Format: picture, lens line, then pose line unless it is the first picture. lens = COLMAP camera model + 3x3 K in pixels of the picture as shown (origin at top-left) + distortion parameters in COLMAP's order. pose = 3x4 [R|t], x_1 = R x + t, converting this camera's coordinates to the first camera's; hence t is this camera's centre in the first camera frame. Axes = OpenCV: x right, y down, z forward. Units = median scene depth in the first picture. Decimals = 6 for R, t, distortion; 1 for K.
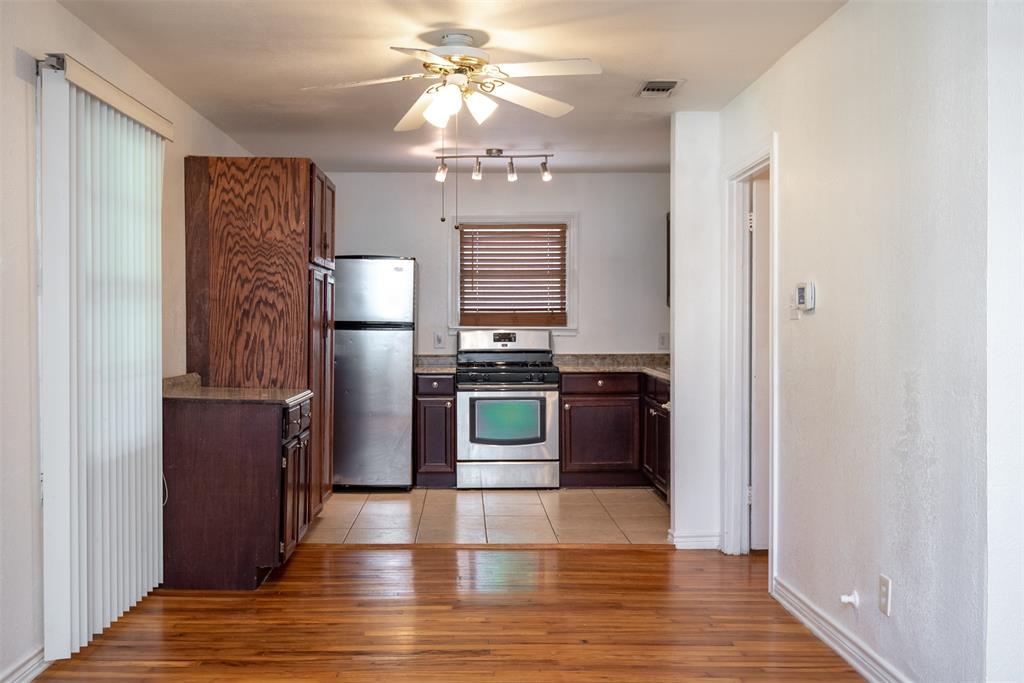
lens RADIAL K [[977.9, 0, 484.6], [0, 977.9, 335.4], [0, 0, 1]] dist [0.002083, -0.000841]
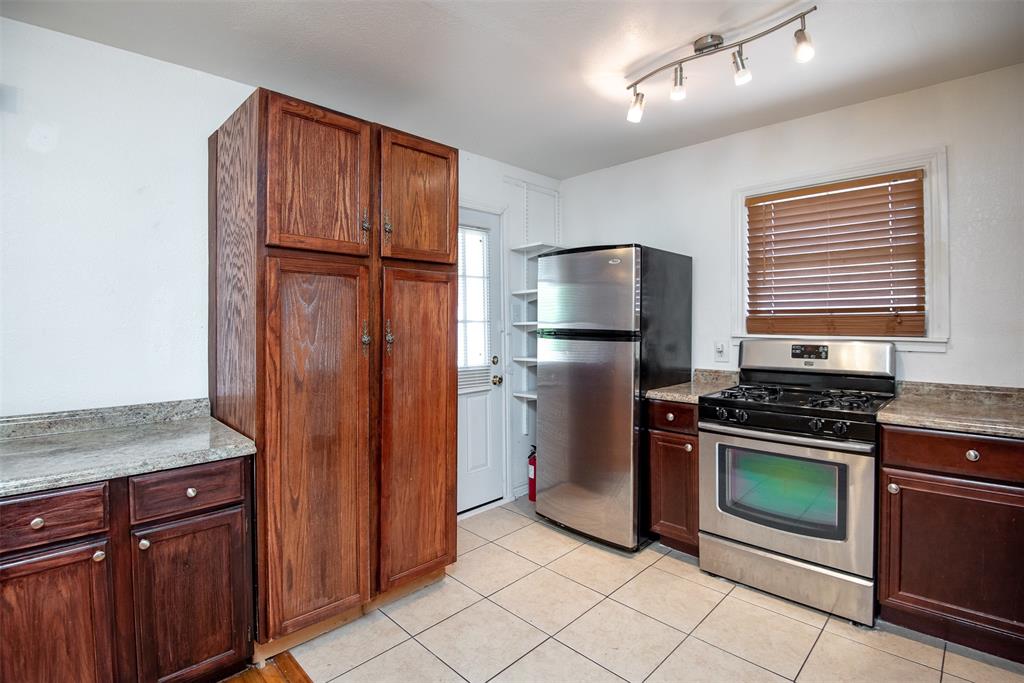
lens RADIAL K [[497.8, 0, 497.7], [0, 497.8, 321.7], [0, 0, 1]] dist [-0.014890, -0.019266]
pose [[0.697163, -0.002086, -0.716910, 0.124737], [-0.002926, 0.999979, -0.005754, -0.017573], [0.716907, 0.006109, 0.697142, 0.653195]]
